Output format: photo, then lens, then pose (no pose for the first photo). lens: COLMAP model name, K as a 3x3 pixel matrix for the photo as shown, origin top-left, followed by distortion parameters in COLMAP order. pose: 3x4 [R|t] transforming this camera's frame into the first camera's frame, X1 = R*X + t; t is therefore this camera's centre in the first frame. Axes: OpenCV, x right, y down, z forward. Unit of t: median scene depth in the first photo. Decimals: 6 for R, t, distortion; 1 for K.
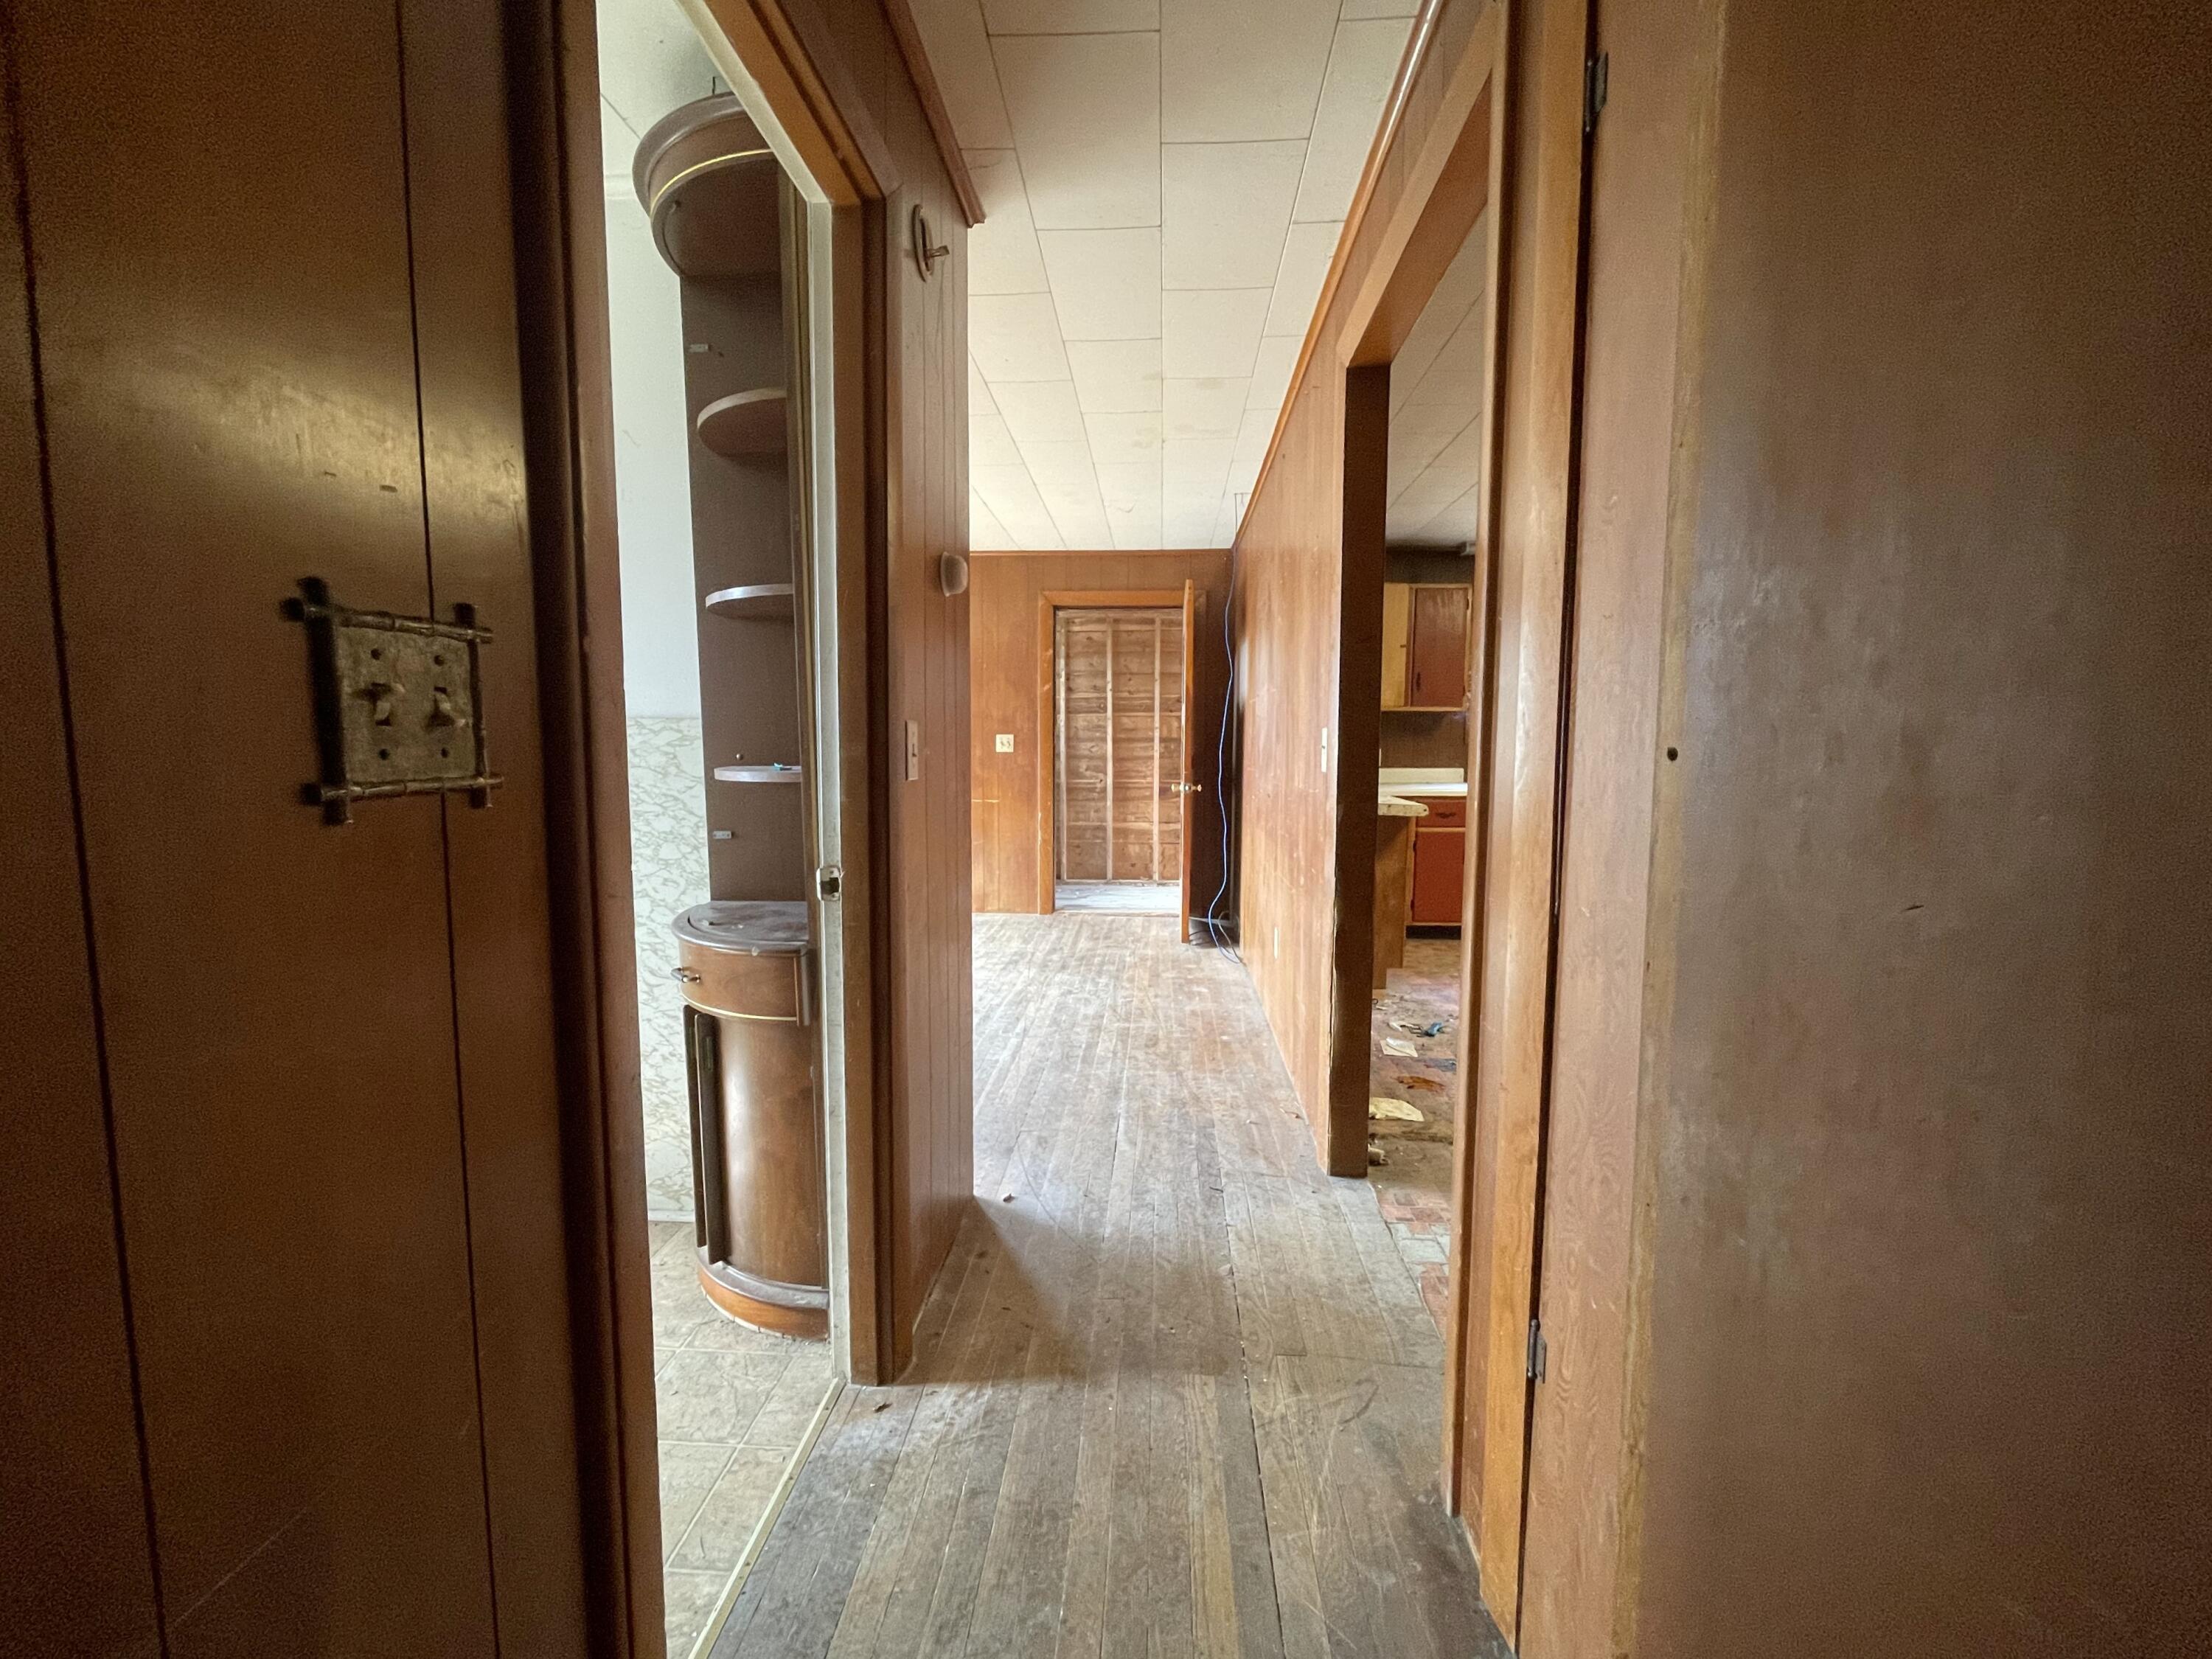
lens RADIAL K [[900.0, 0, 1106.0], [0, 900.0, 829.5], [0, 0, 1]] dist [-0.000814, -0.000506]
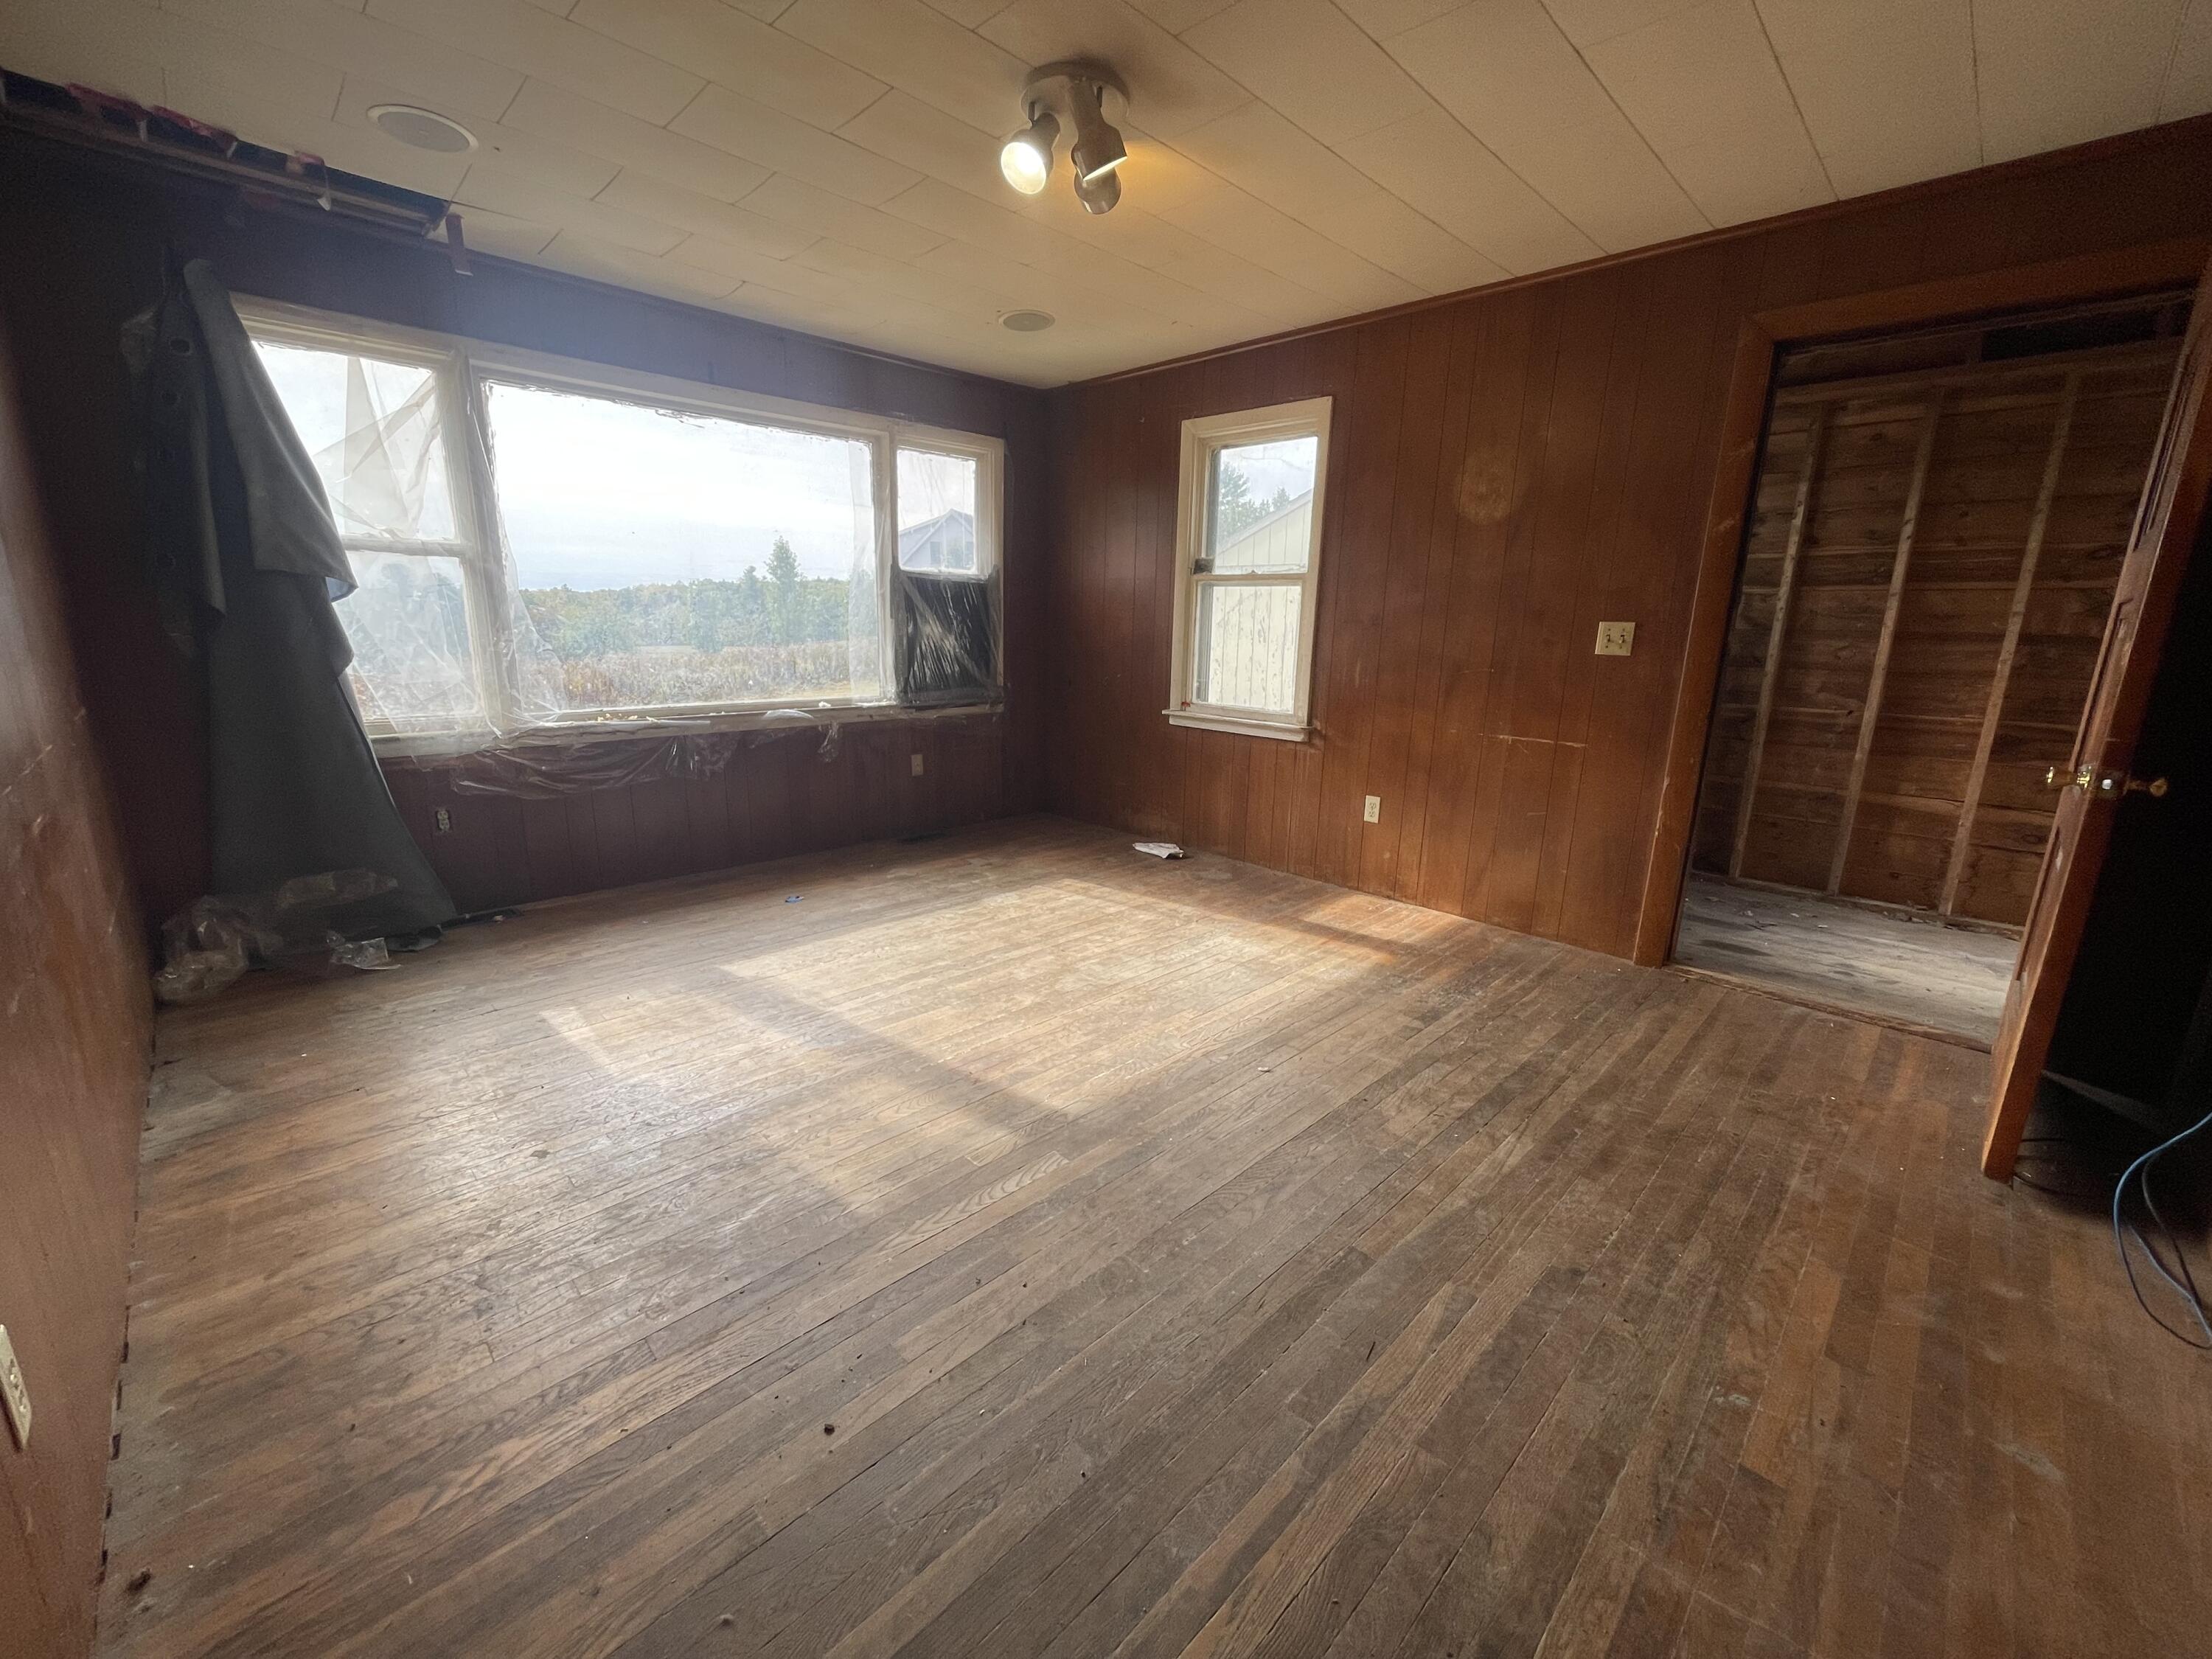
lens RADIAL K [[900.0, 0, 1106.0], [0, 900.0, 829.5], [0, 0, 1]] dist [-0.000814, -0.000506]
pose [[0.753373, 0.162352, -0.637237, 0.013834], [-0.082337, 0.984707, 0.153536, -0.031642], [0.652418, -0.063201, 0.755219, 0.301916]]
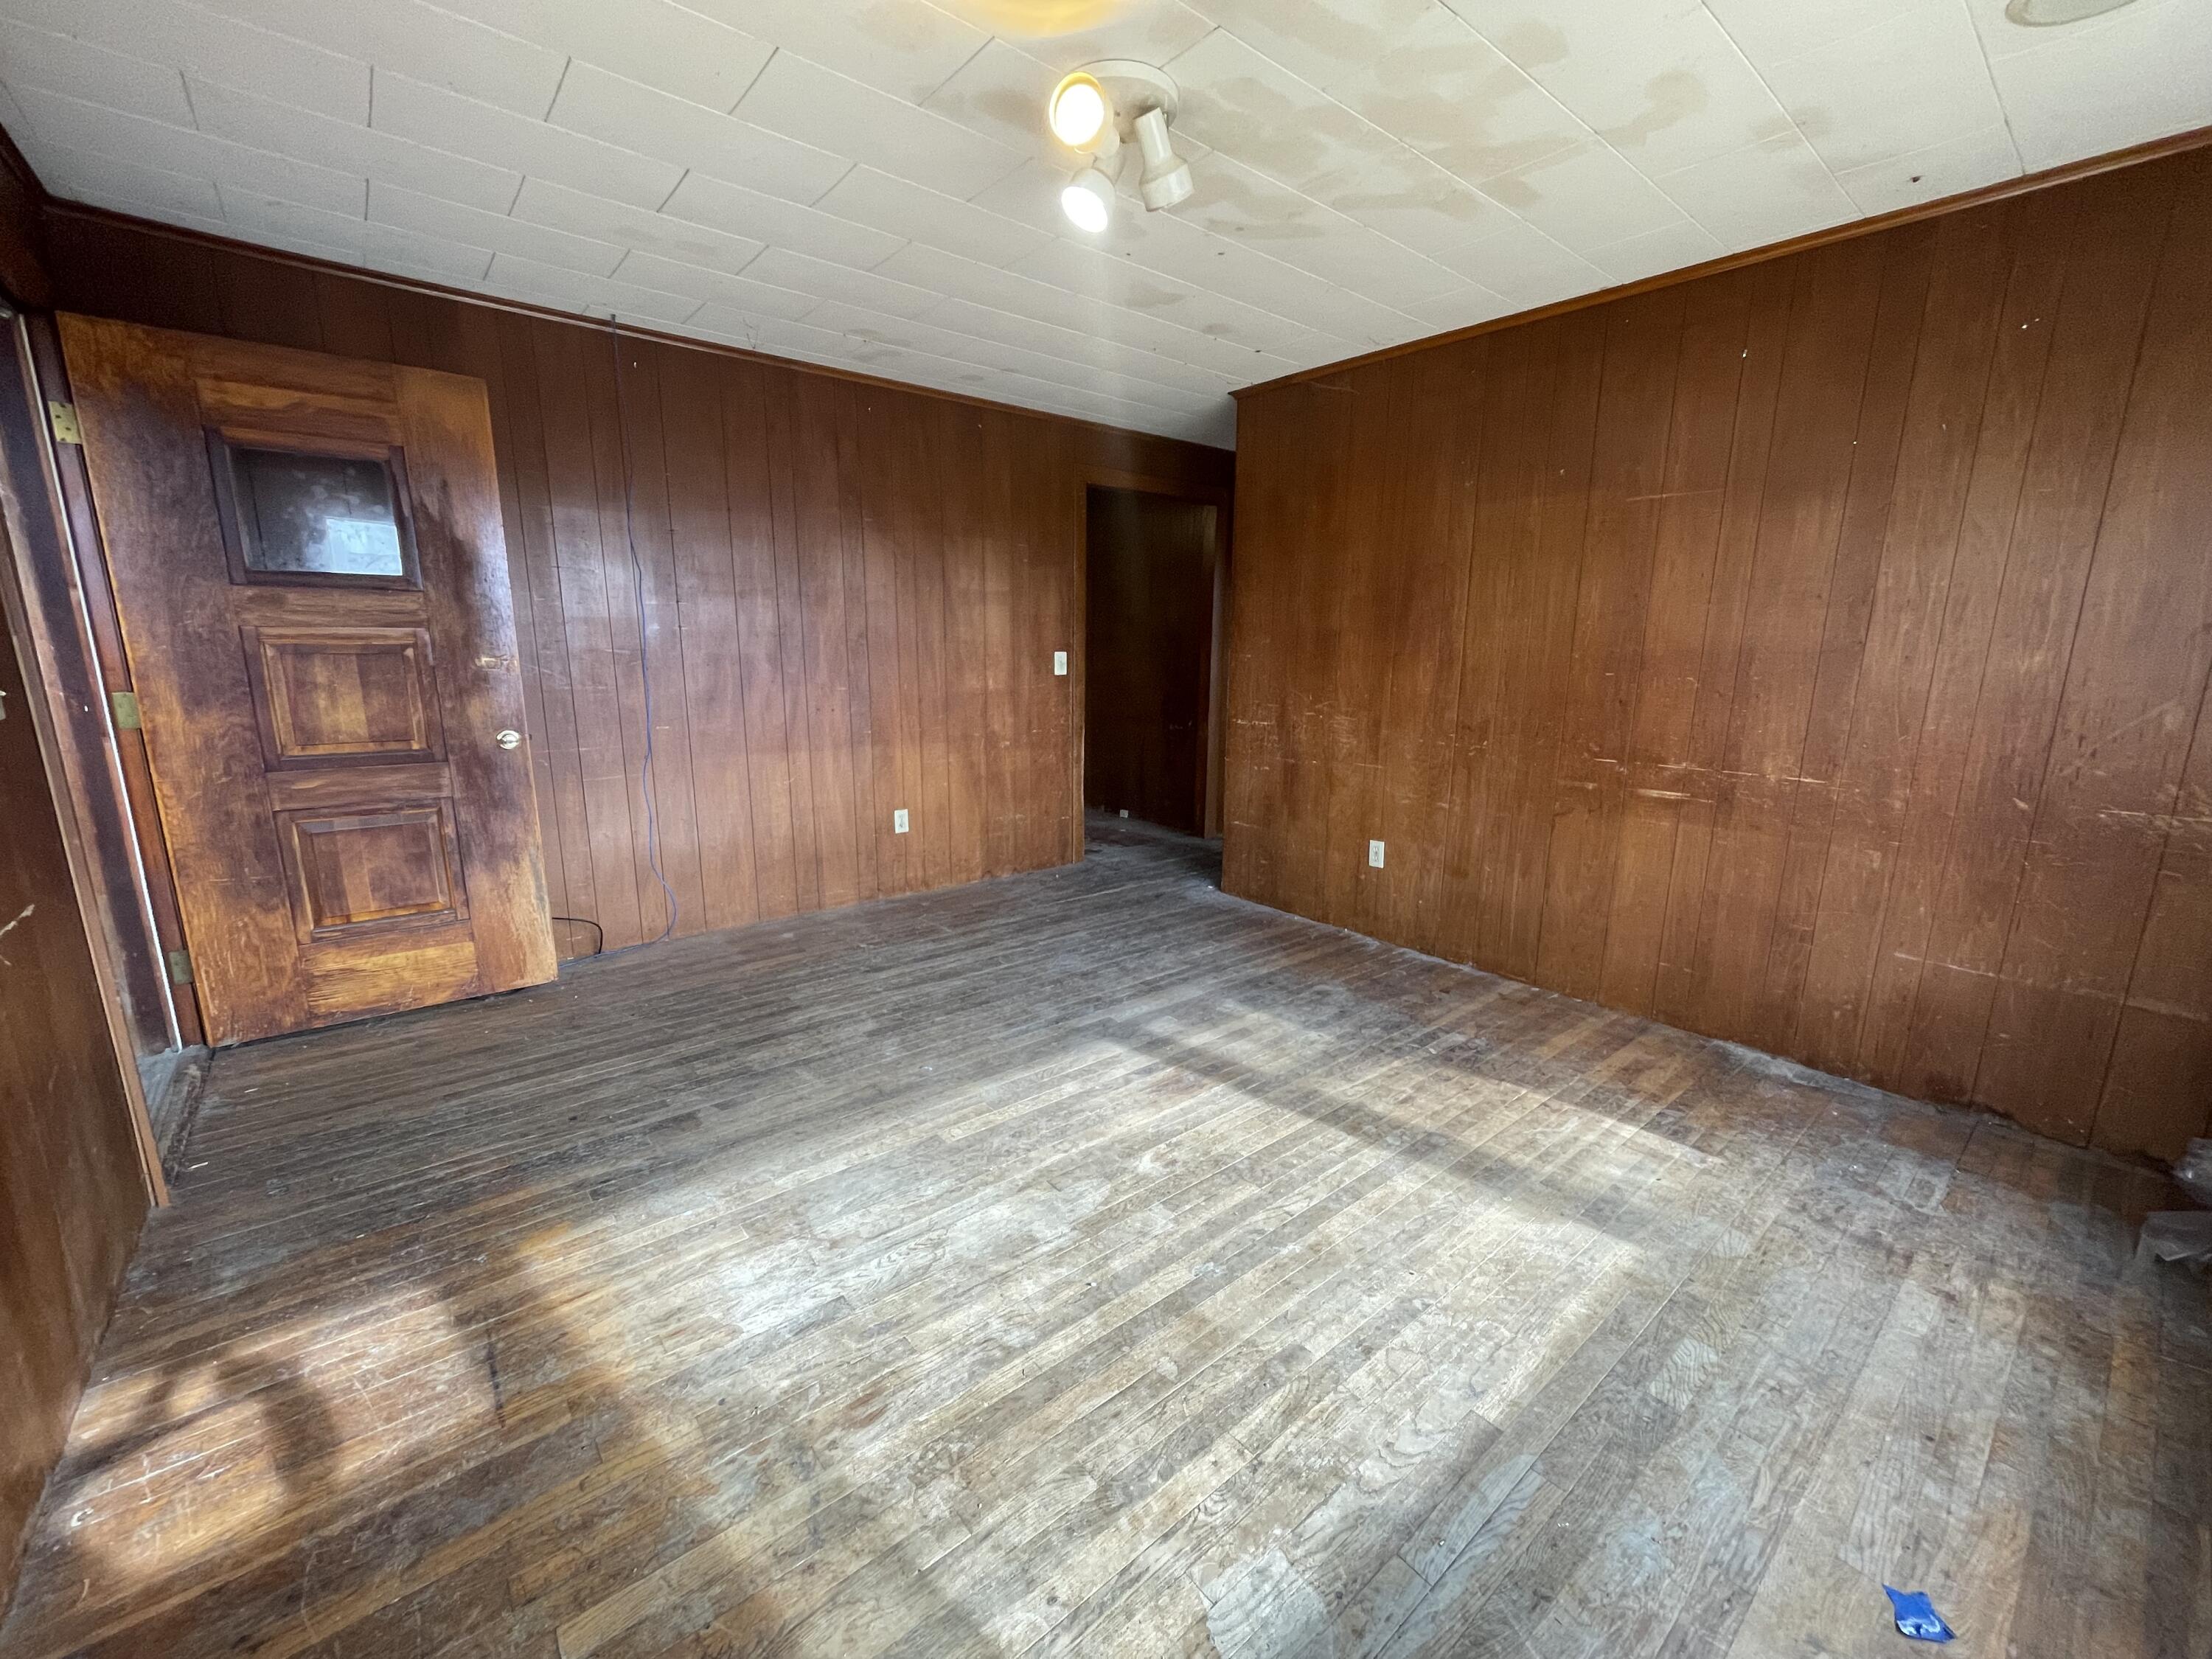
lens RADIAL K [[900.0, 0, 1106.0], [0, 900.0, 829.5], [0, 0, 1]] dist [-0.000814, -0.000506]
pose [[-0.691297, -0.160701, 0.704474, -0.393737], [0.054503, 0.960581, 0.272606, -0.082968], [-0.720512, 0.226848, -0.655288, 0.712018]]
